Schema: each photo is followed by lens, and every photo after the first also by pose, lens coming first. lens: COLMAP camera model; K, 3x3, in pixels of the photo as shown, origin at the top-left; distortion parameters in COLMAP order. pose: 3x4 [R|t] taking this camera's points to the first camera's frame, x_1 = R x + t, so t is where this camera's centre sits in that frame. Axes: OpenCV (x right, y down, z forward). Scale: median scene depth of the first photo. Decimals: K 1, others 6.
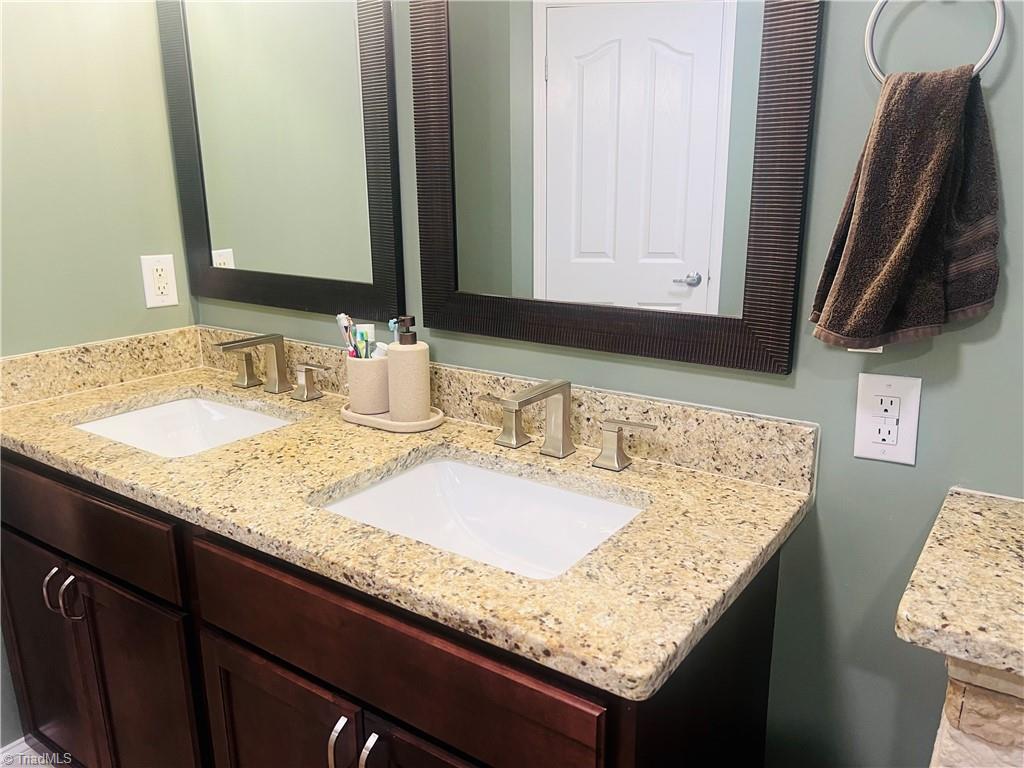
lens RADIAL K [[766.3, 0, 512.4], [0, 766.3, 383.9], [0, 0, 1]] dist [0.049265, -0.055784]
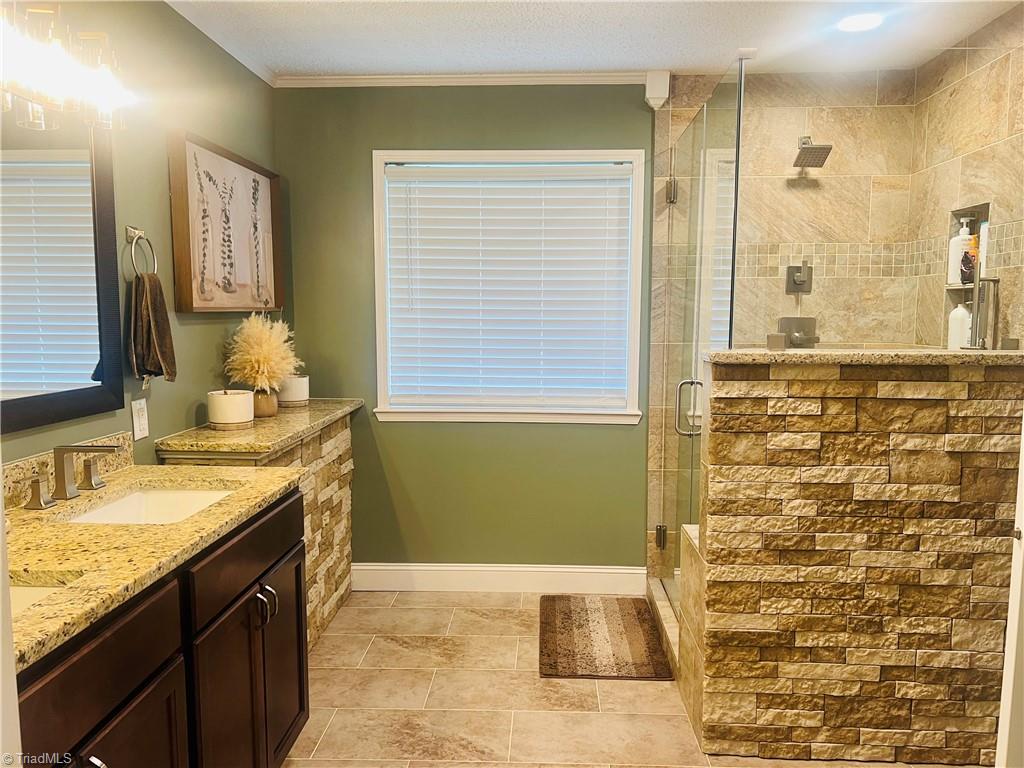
lens RADIAL K [[766.3, 0, 512.8], [0, 766.3, 386.9], [0, 0, 1]] dist [0.049265, -0.055784]
pose [[-0.521363, -0.083554, 0.849235, -1.644548], [0.212153, 0.951256, 0.223837, -0.260524], [-0.826542, 0.296867, -0.478224, 0.972716]]
